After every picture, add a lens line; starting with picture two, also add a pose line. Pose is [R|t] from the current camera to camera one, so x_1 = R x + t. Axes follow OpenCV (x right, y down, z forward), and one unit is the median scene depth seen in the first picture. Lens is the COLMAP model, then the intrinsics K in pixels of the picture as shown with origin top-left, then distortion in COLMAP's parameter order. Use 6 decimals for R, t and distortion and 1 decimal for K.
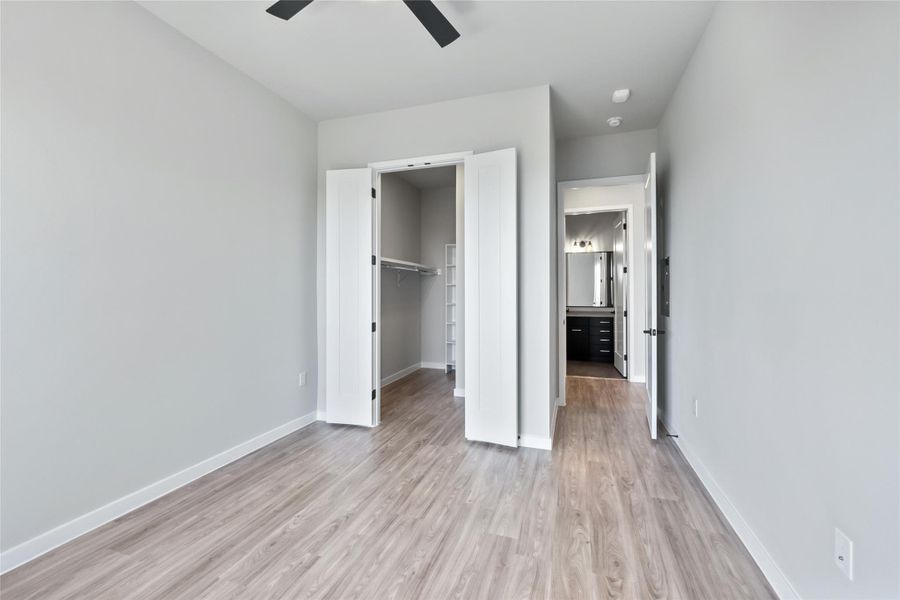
lens RADIAL K [[380.6, 0, 450.0], [0, 380.6, 300.0], [0, 0, 1]] dist [-0.006901, -0.000244]
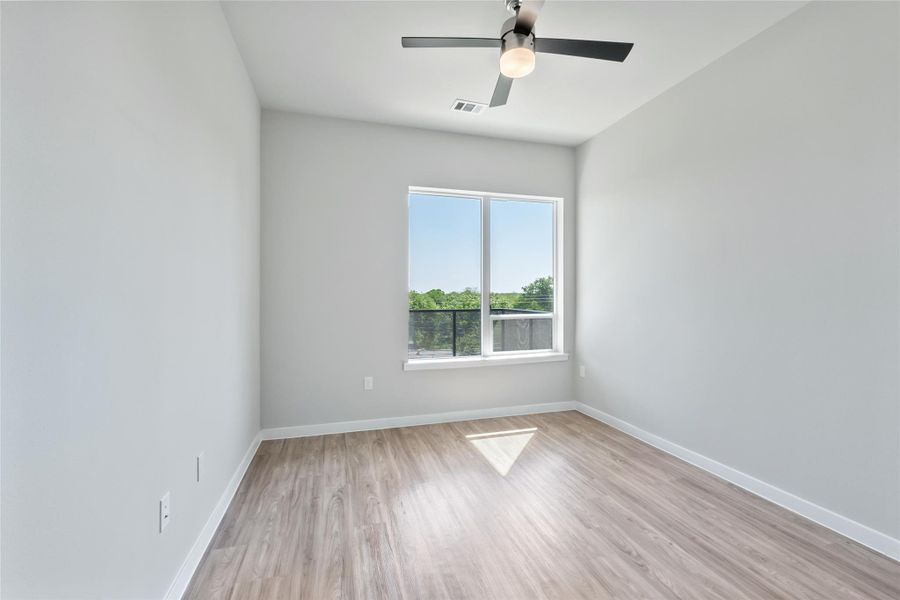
lens RADIAL K [[380.6, 0, 450.0], [0, 380.6, 300.0], [0, 0, 1]] dist [-0.006901, -0.000244]
pose [[-0.820835, 0.027483, -0.570503, 0.597751], [0.012555, 0.999469, 0.030084, -0.084149], [0.571027, 0.017531, -0.820744, 1.478870]]
